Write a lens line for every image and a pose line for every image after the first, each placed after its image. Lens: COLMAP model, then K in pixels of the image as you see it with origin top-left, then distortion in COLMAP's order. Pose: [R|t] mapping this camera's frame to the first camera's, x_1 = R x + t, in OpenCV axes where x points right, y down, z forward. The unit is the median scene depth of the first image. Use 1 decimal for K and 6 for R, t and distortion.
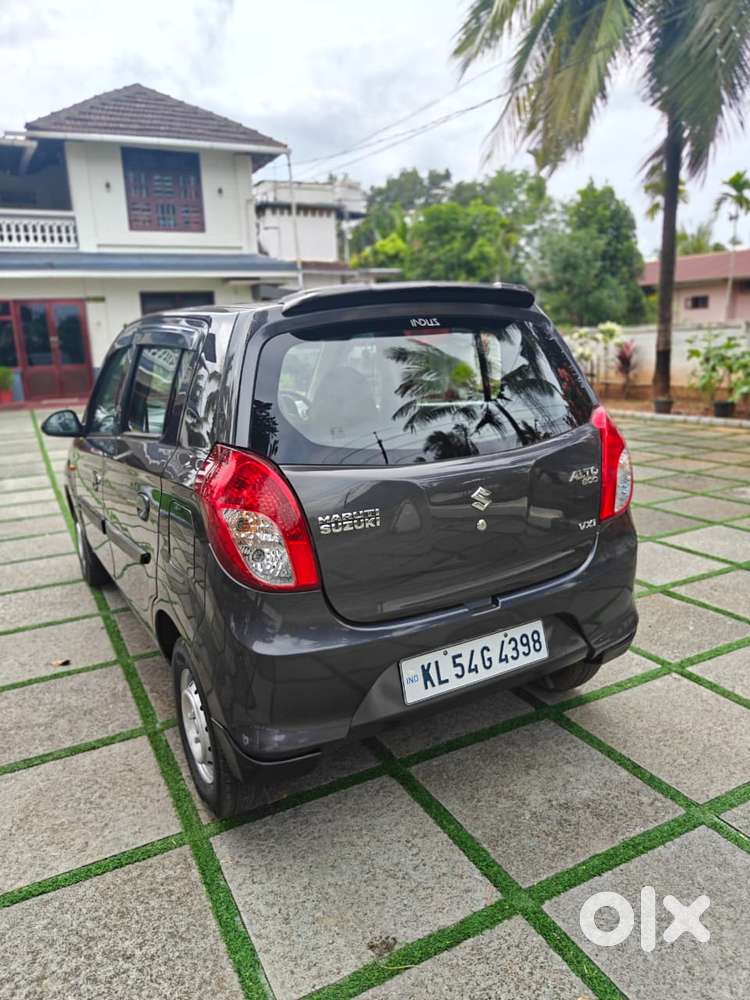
lens RADIAL K [[707.4, 0, 375.0], [0, 707.4, 500.0], [0, 0, 1]] dist [-0.009672, -0.001859]
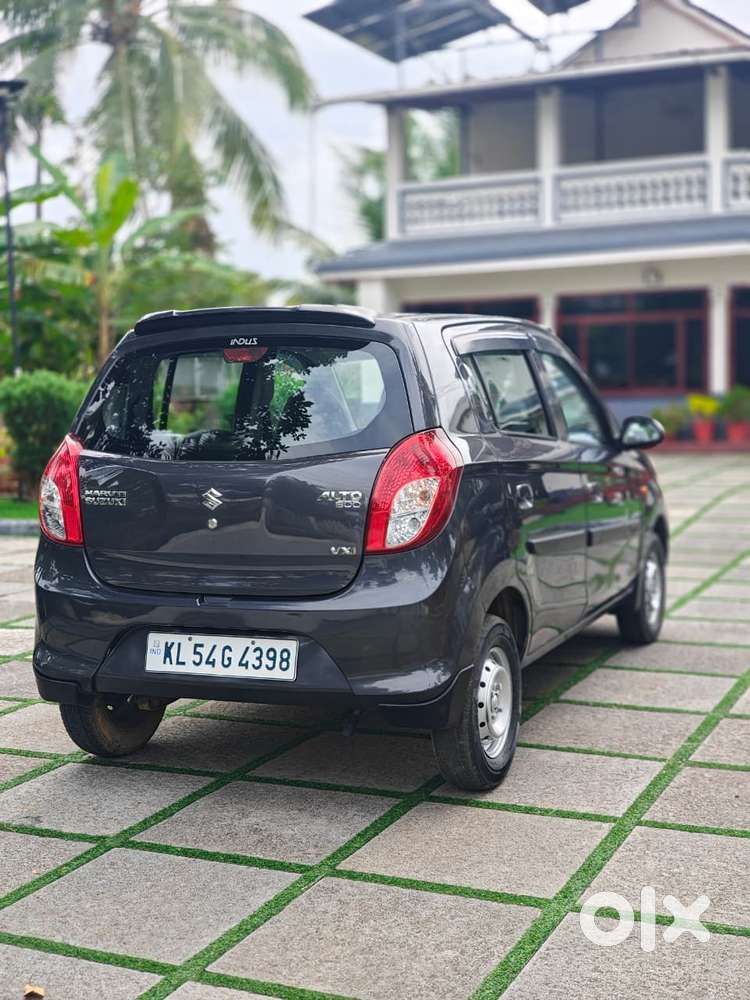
lens RADIAL K [[1358.3, 0, 377.3], [0, 1358.3, 500.1], [0, 0, 1]] dist [0.232279, -0.966395]
pose [[0.616863, 0.094764, -0.781345, 1.835084], [-0.180500, 0.983300, -0.023244, 0.002701], [0.766094, 0.155371, 0.623667, -0.121985]]
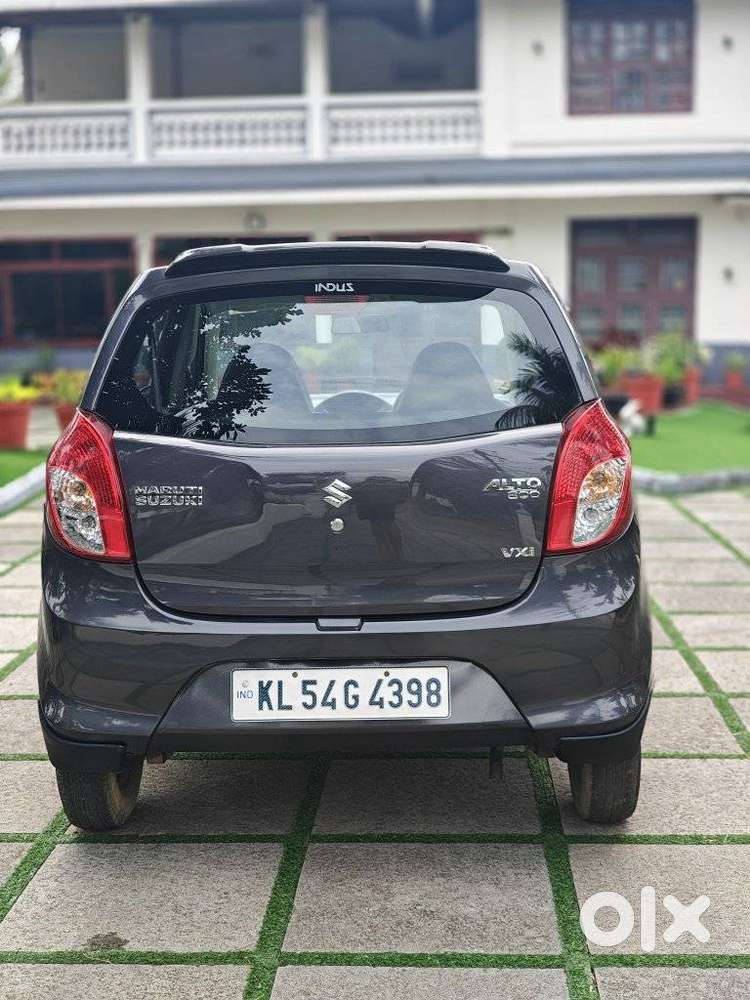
lens RADIAL K [[1358.3, 0, 377.3], [0, 1358.3, 500.1], [0, 0, 1]] dist [0.232279, -0.966395]
pose [[0.863059, 0.092351, -0.496589, 0.934934], [-0.131171, 0.990392, -0.043788, 0.066523], [0.487774, 0.102929, 0.866880, -0.365324]]
